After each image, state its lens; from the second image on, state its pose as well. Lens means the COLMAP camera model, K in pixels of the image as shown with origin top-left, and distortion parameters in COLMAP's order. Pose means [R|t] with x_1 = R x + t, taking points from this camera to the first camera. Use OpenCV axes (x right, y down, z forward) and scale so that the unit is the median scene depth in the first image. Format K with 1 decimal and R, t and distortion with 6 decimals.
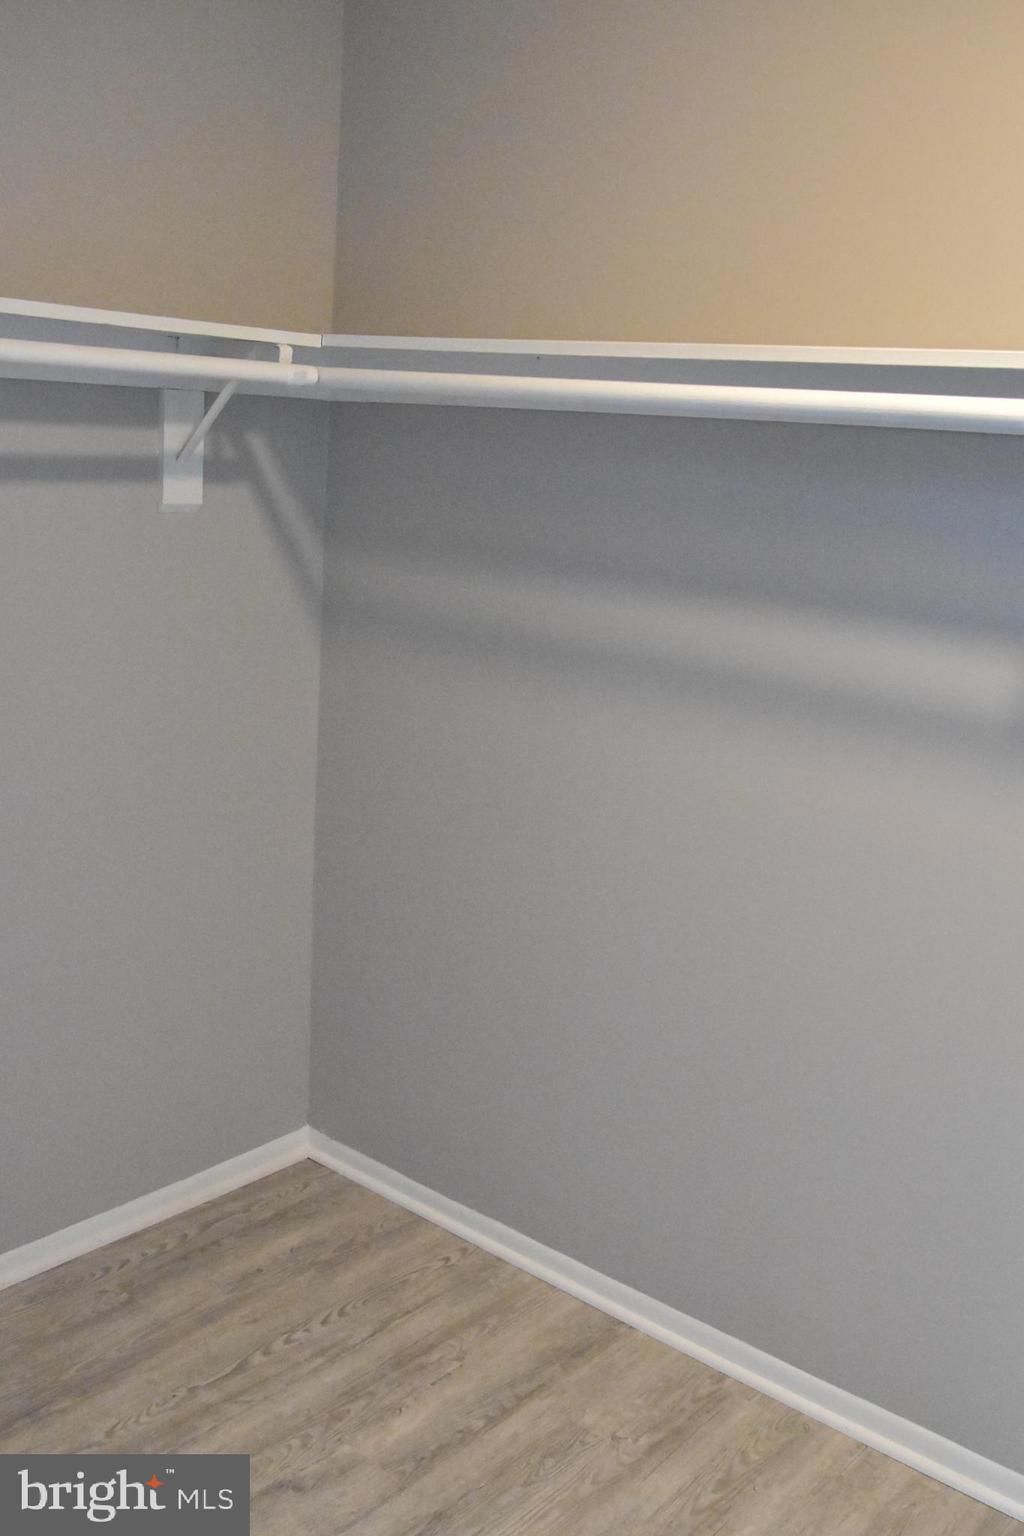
lens RADIAL K [[1456.6, 0, 478.8], [0, 1456.6, 775.3], [0, 0, 1]] dist [-0.129861, 0.091928]
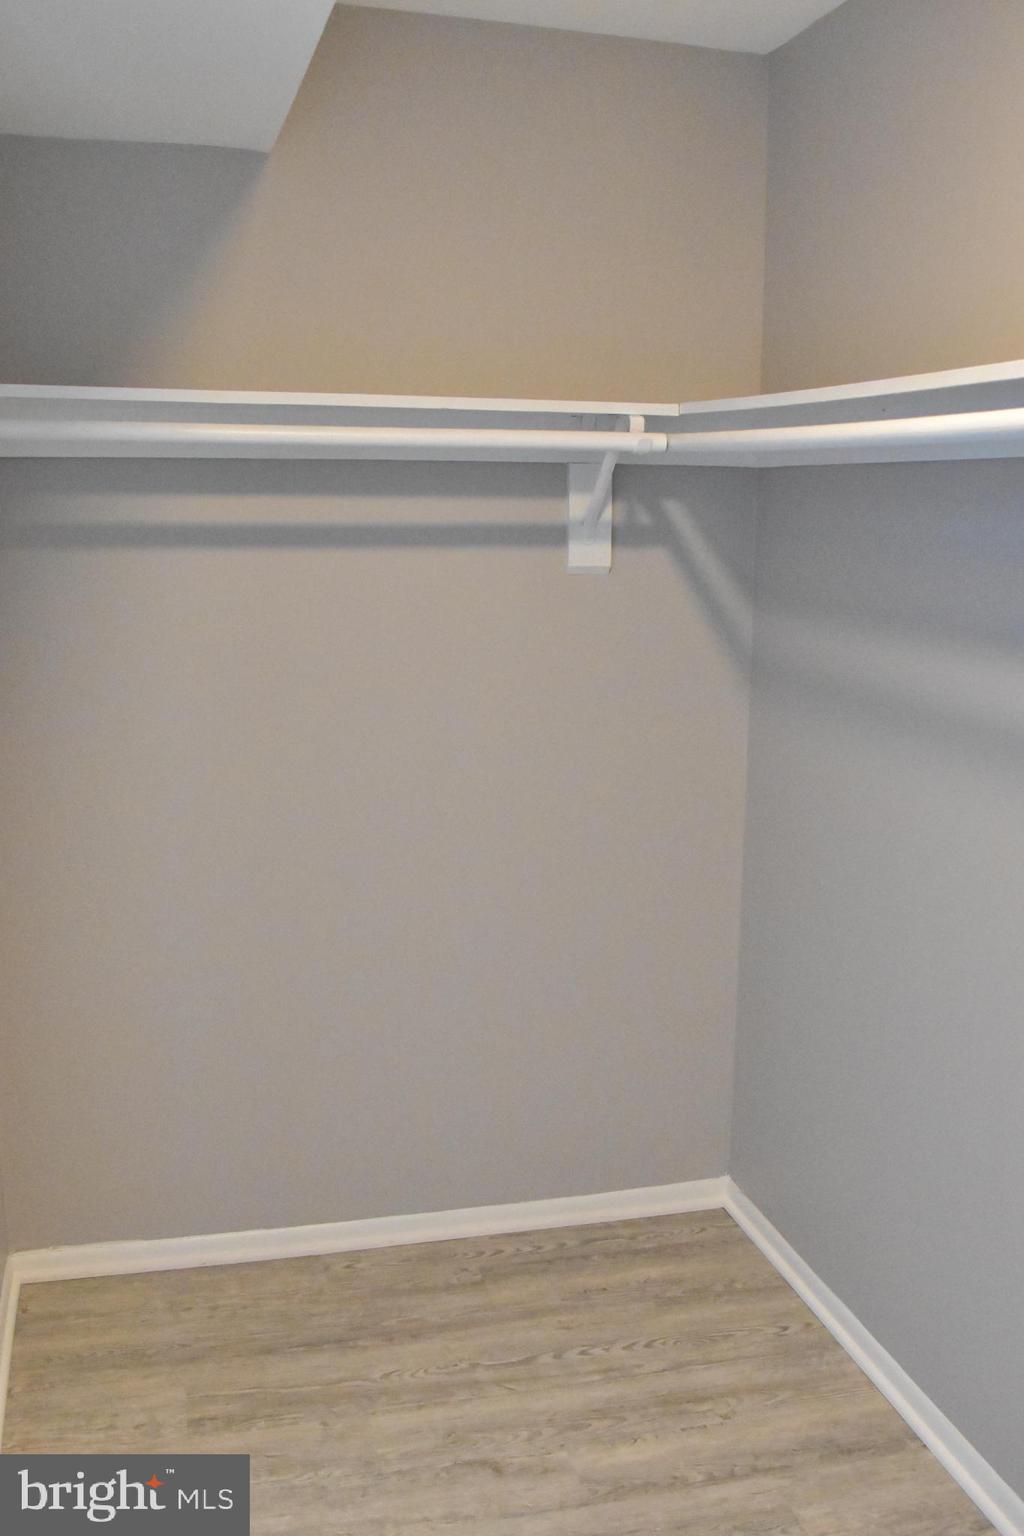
lens RADIAL K [[1456.6, 0, 478.8], [0, 1456.6, 775.3], [0, 0, 1]] dist [-0.129861, 0.091928]
pose [[0.808054, 0.056038, -0.586437, 0.405125], [-0.094161, 0.994953, -0.034671, 0.017886], [0.581535, 0.083236, 0.809252, 0.071868]]
